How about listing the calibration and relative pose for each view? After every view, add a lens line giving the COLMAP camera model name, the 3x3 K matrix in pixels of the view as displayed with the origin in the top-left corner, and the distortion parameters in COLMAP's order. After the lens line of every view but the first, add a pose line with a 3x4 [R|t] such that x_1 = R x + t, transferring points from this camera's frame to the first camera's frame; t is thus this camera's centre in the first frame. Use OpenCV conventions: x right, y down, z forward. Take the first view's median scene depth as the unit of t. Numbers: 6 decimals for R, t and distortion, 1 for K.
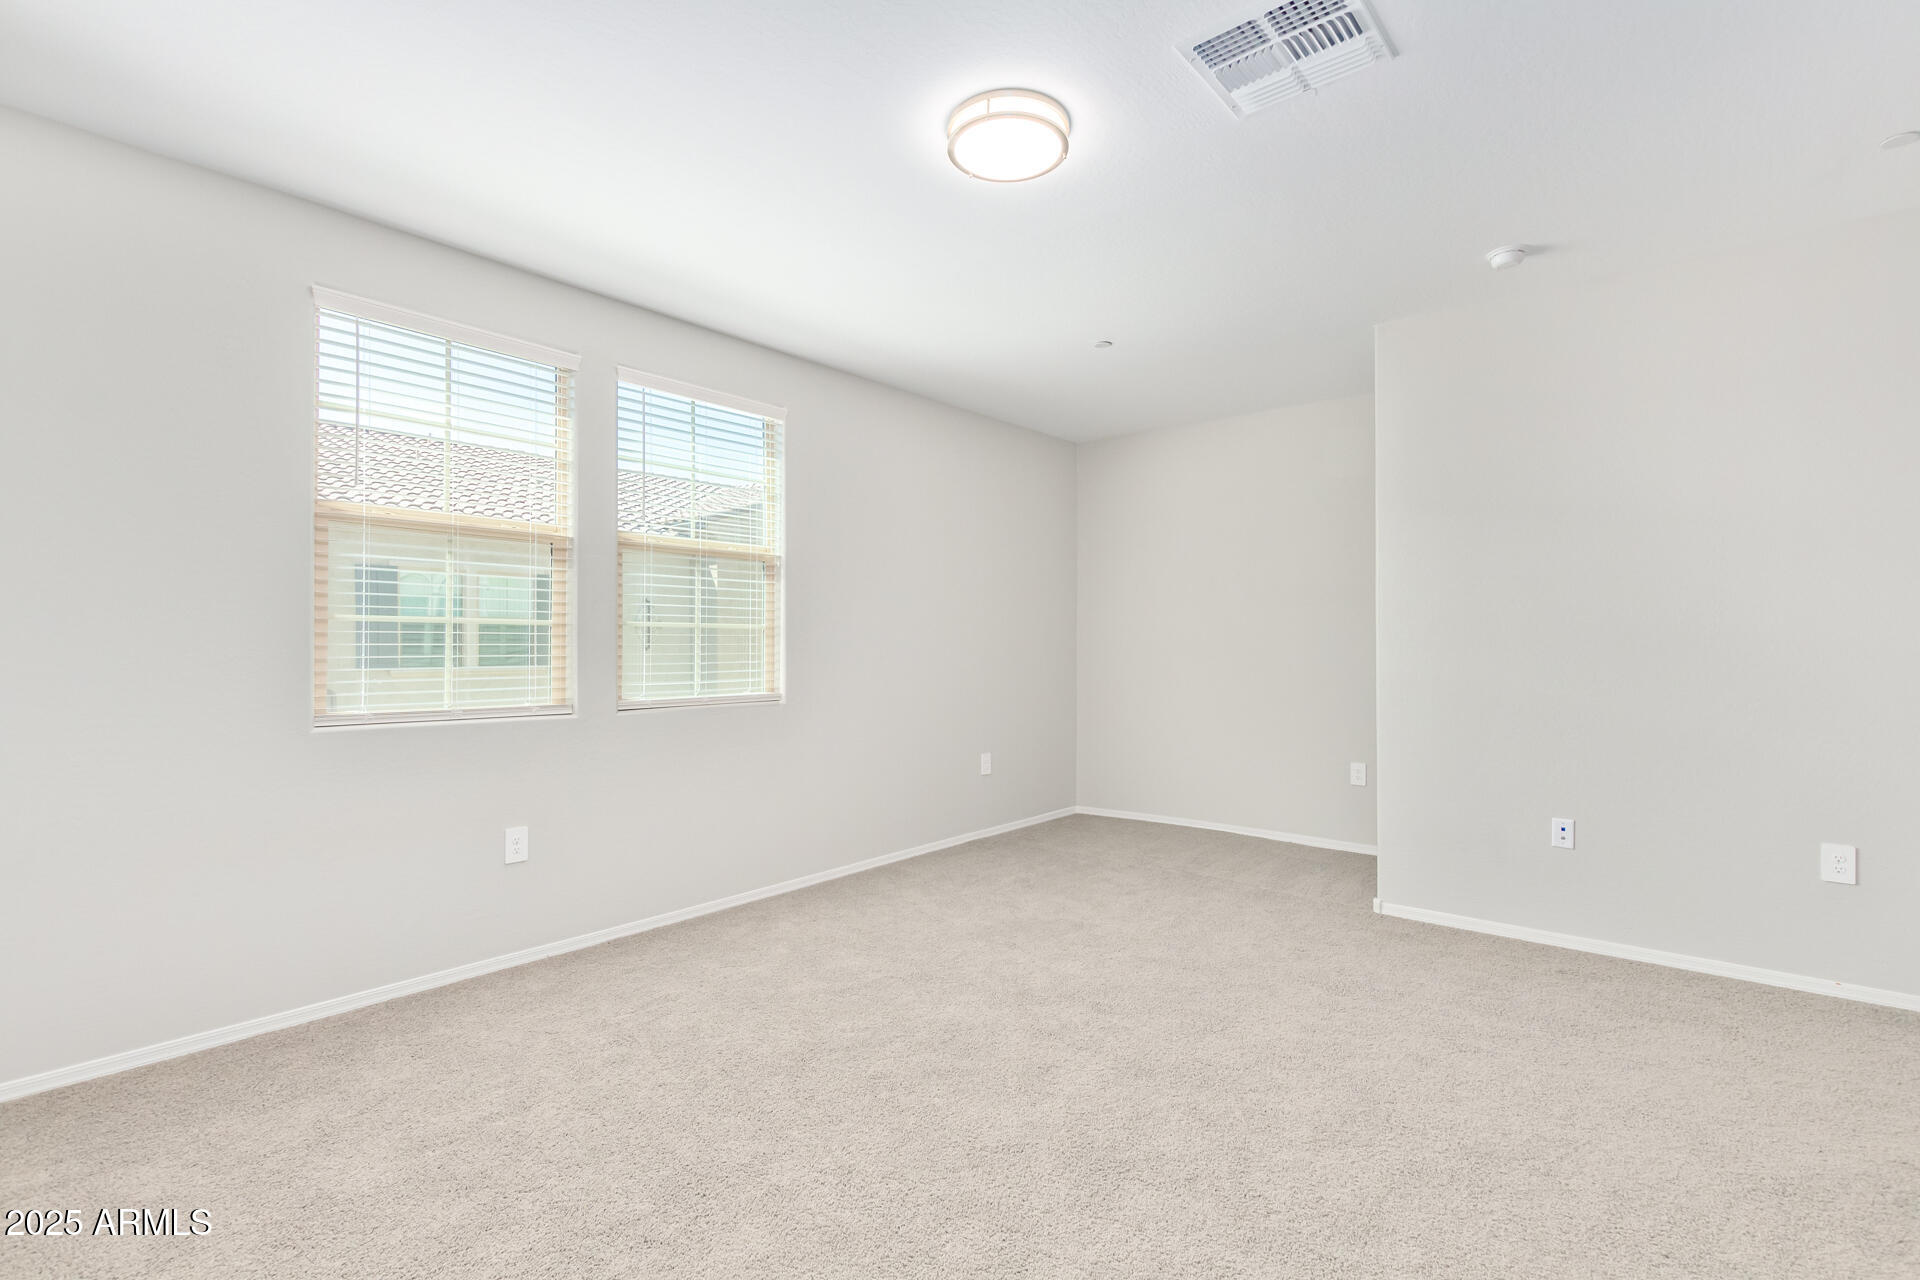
lens RADIAL K [[888.6, 0, 952.1], [0, 888.6, 644.8], [0, 0, 1]] dist [0.012219, 0.000074]
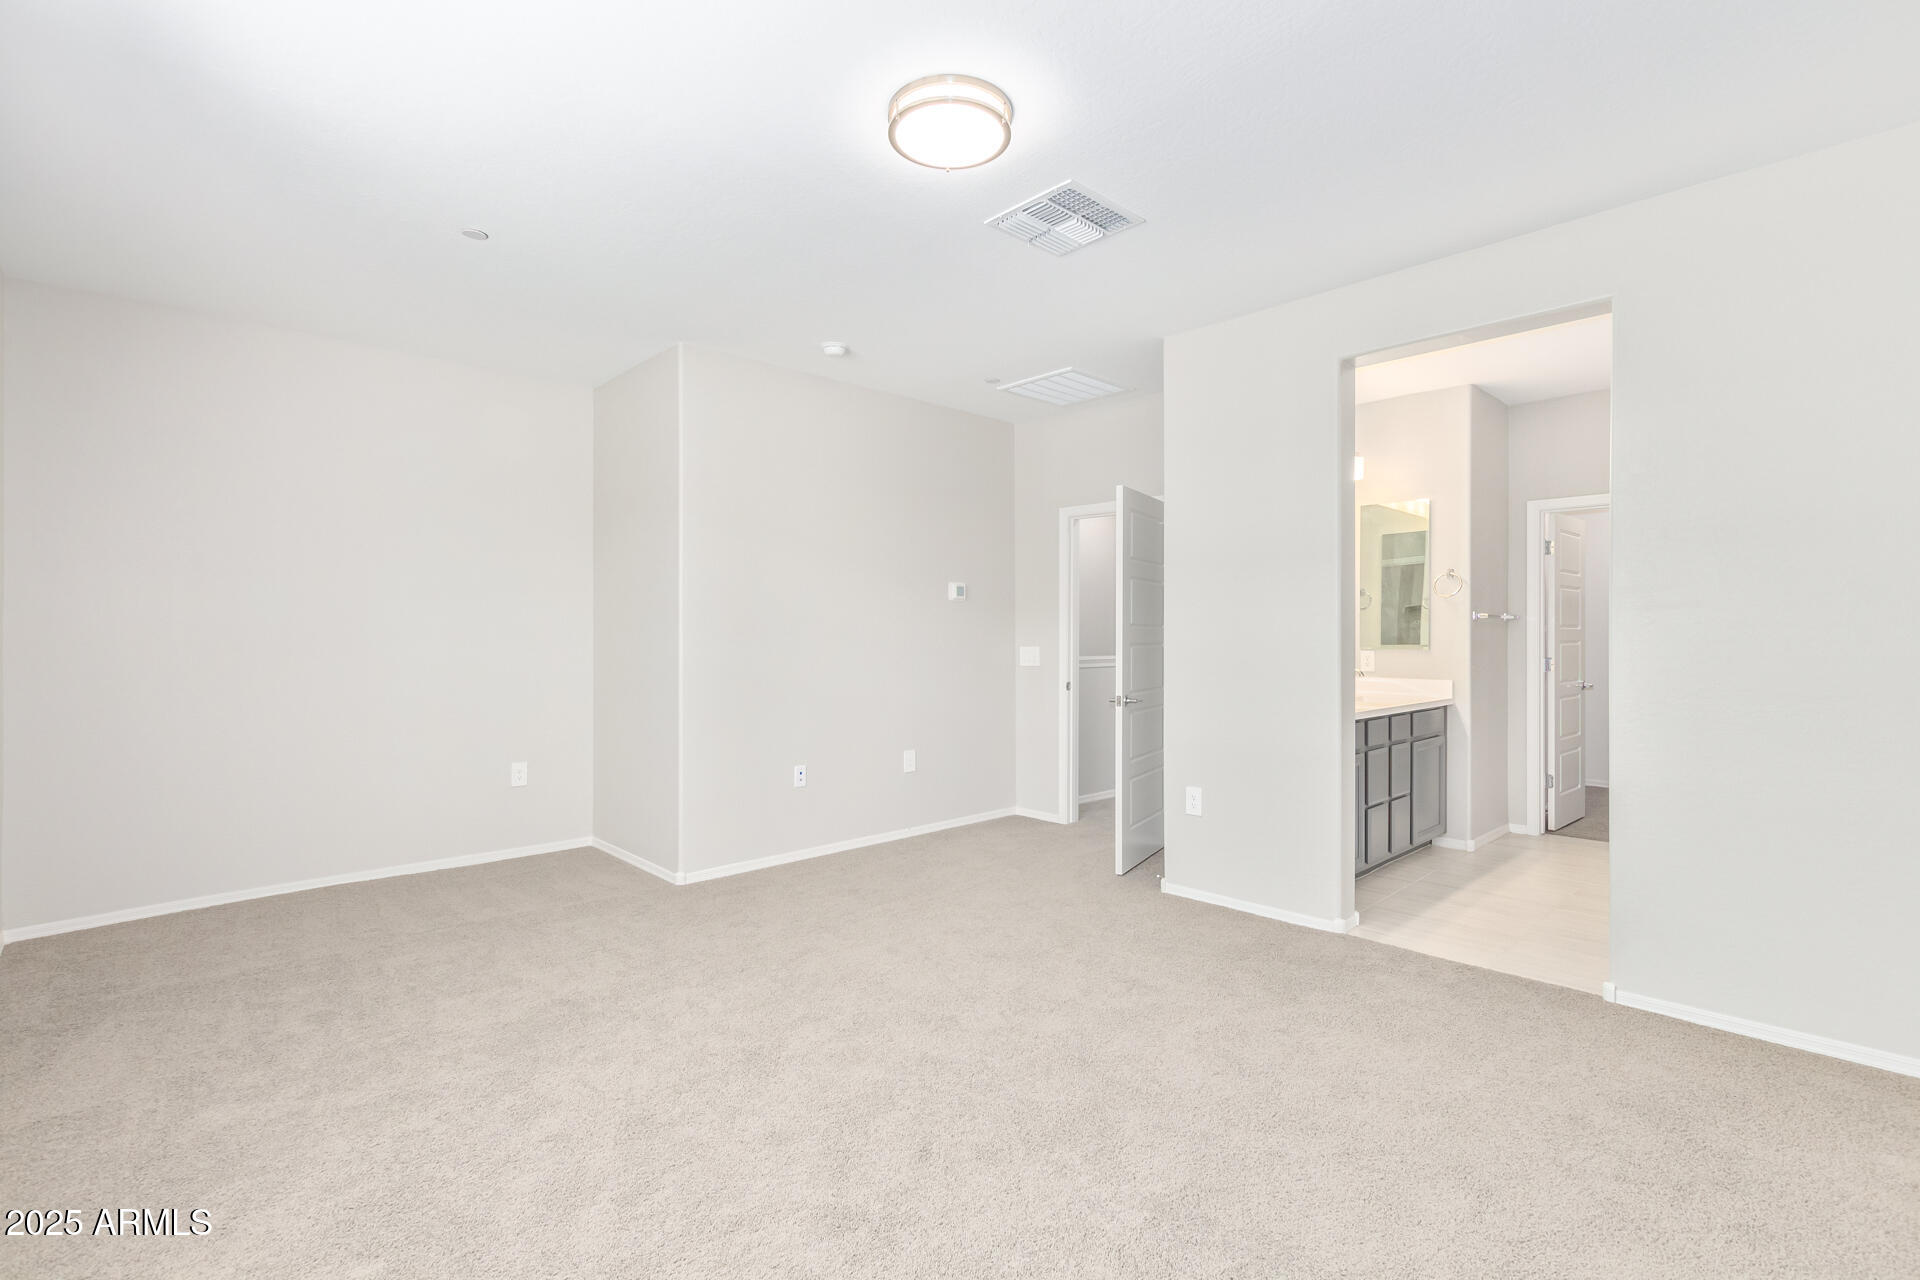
lens RADIAL K [[883.0, 0, 964.7], [0, 883.0, 638.7], [0, 0, 1]] dist [0.001696, -0.000570]
pose [[0.073760, 0.005739, 0.997260, -0.567257], [0.002877, 0.999978, -0.005967, 0.008683], [-0.997272, 0.003309, 0.073741, 0.575531]]
